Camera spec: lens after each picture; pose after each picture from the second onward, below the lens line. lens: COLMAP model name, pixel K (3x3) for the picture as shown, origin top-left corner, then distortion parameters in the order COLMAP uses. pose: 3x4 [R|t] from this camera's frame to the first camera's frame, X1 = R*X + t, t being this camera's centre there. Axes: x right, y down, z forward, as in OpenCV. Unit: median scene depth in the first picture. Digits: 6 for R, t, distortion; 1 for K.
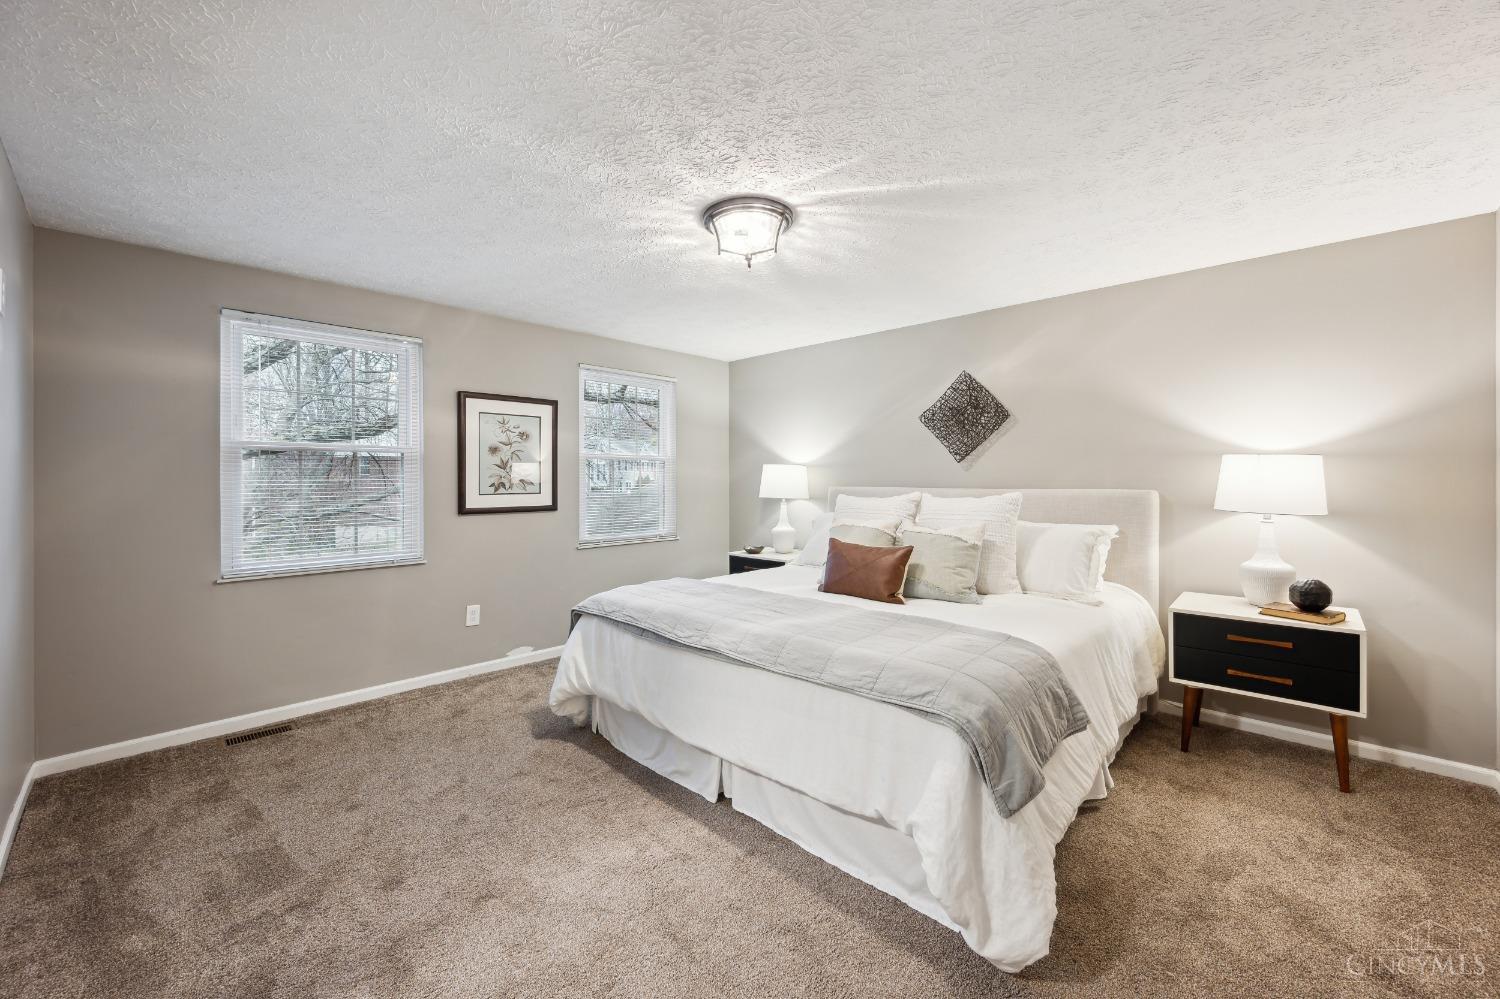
lens RADIAL K [[594.3, 0, 743.3], [0, 594.3, 479.9], [0, 0, 1]] dist [0.002271, 0.000073]
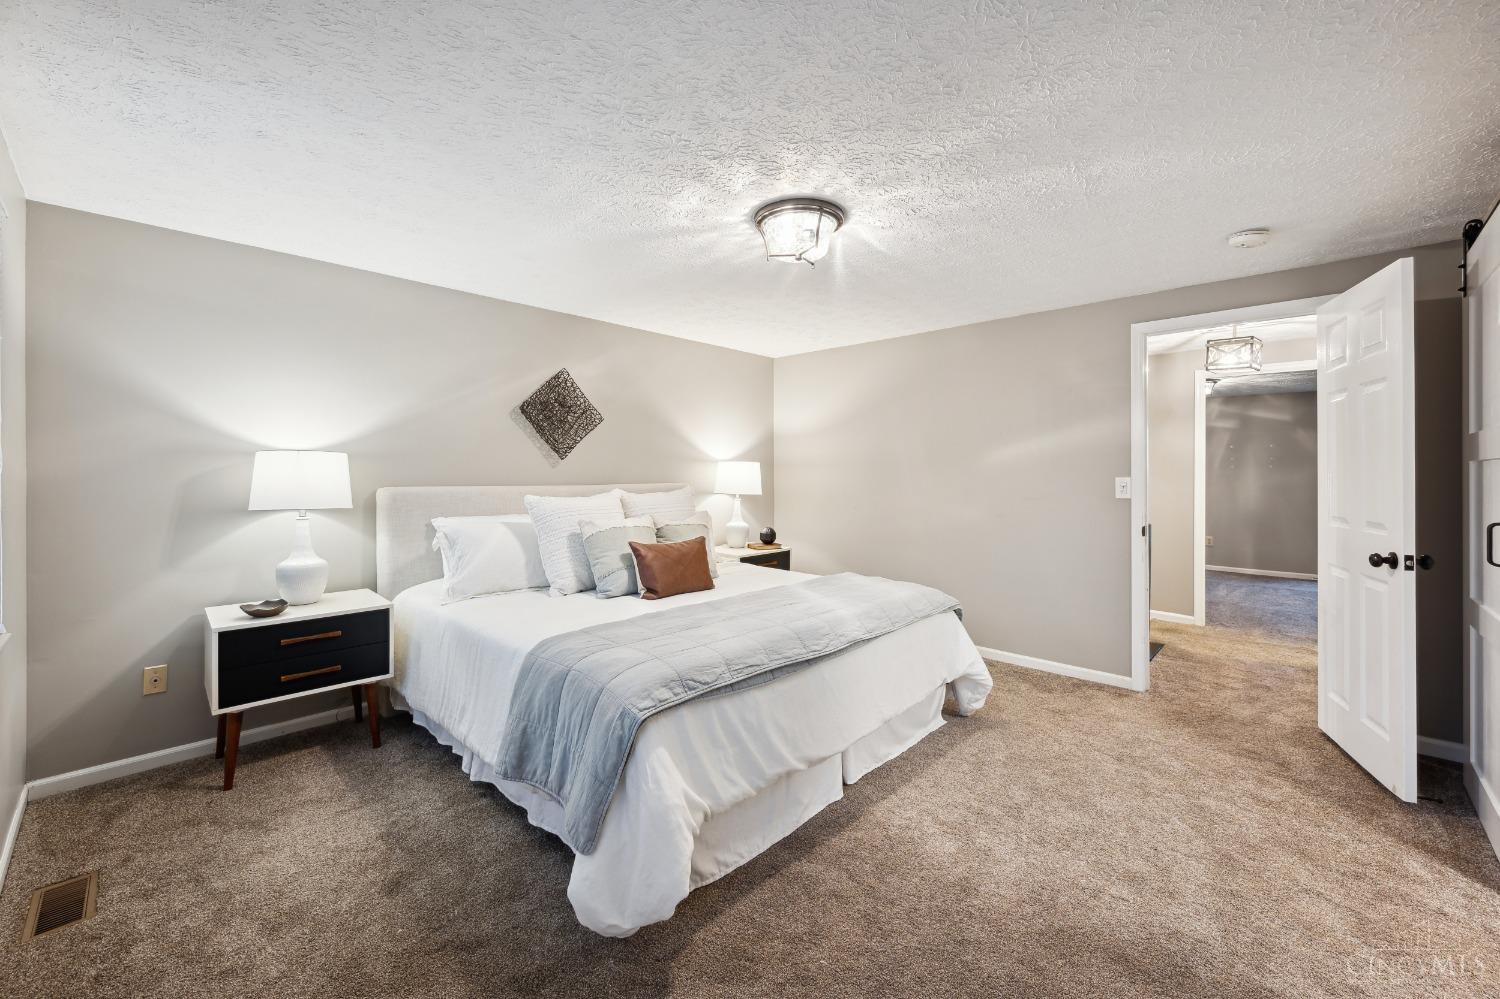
lens RADIAL K [[616.1, 0, 777.2], [0, 616.1, 475.3], [0, 0, 1]] dist [0.031201, 0.000047]
pose [[-0.035824, -0.001736, 0.999357, -0.876302], [0.006818, 0.999975, 0.001982, -0.006785], [-0.999335, 0.006885, -0.035811, 0.910387]]
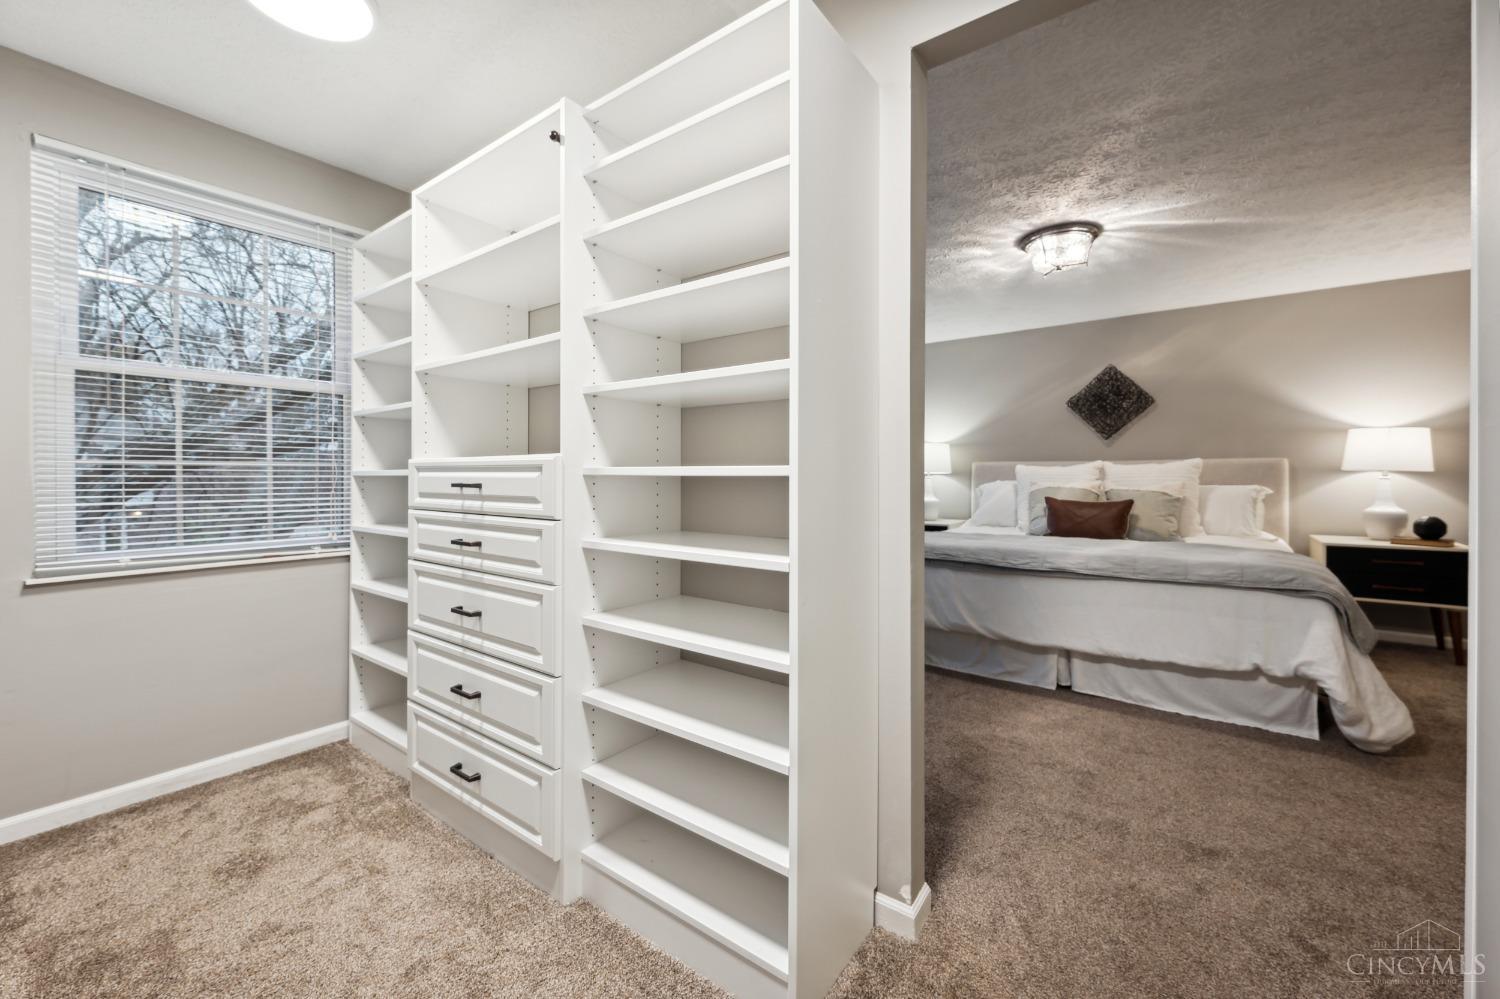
lens RADIAL K [[597.8, 0, 745.2], [0, 597.8, 474.9], [0, 0, 1]] dist [0.001596, 0.000181]
pose [[0.992242, 0.000867, 0.124317, -0.695091], [-0.000180, 0.999985, -0.005533, 0.066178], [-0.124320, 0.005467, 0.992227, -0.164097]]
